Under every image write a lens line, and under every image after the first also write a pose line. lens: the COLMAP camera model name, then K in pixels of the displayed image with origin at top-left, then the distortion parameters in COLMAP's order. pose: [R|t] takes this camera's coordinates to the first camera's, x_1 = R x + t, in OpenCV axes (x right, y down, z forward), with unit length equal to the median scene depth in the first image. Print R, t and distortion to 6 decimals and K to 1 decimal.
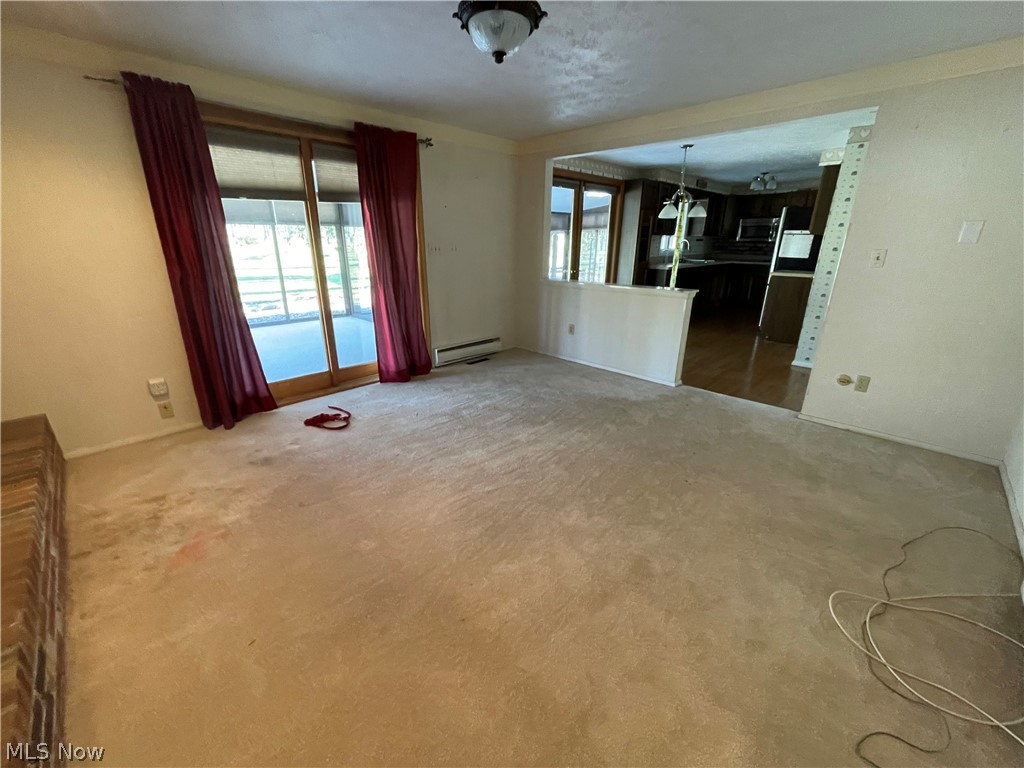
lens RADIAL K [[414.7, 0, 509.1], [0, 414.7, 382.7], [0, 0, 1]] dist [0.002382, -0.001118]
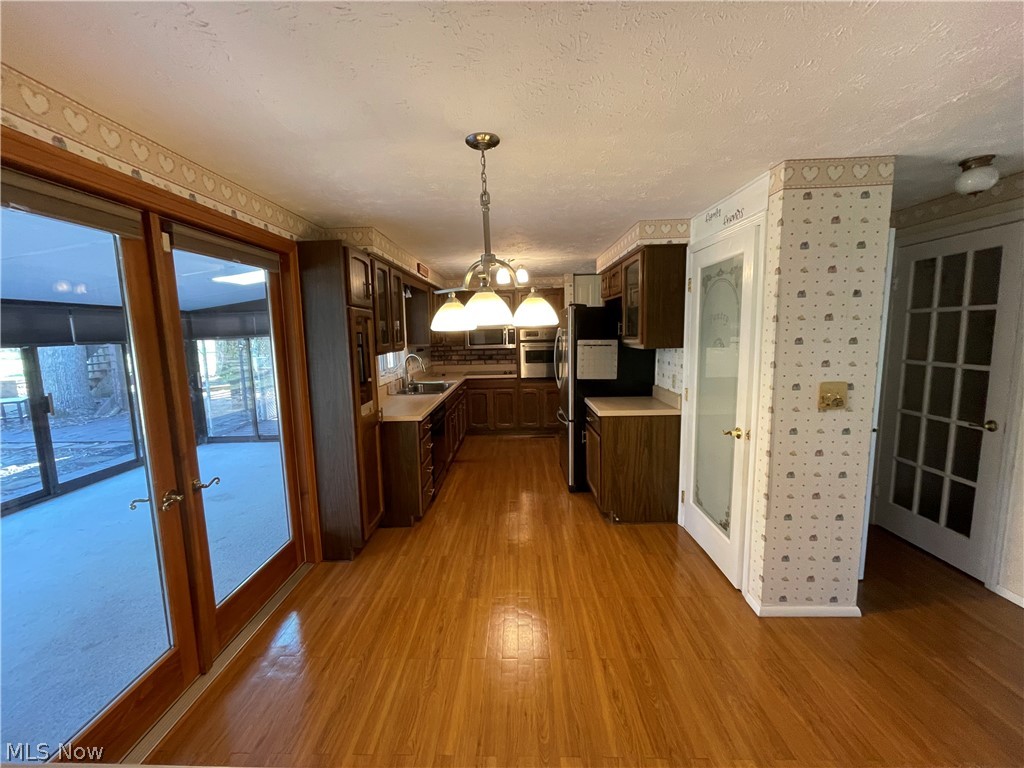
lens RADIAL K [[414.7, 0, 504.5], [0, 414.7, 382.2], [0, 0, 1]] dist [0.002382, -0.001118]
pose [[0.734345, -0.109541, 0.669880, 0.142164], [0.250305, 0.961042, -0.117241, -0.262062], [-0.630940, 0.253769, 0.733155, 0.627273]]
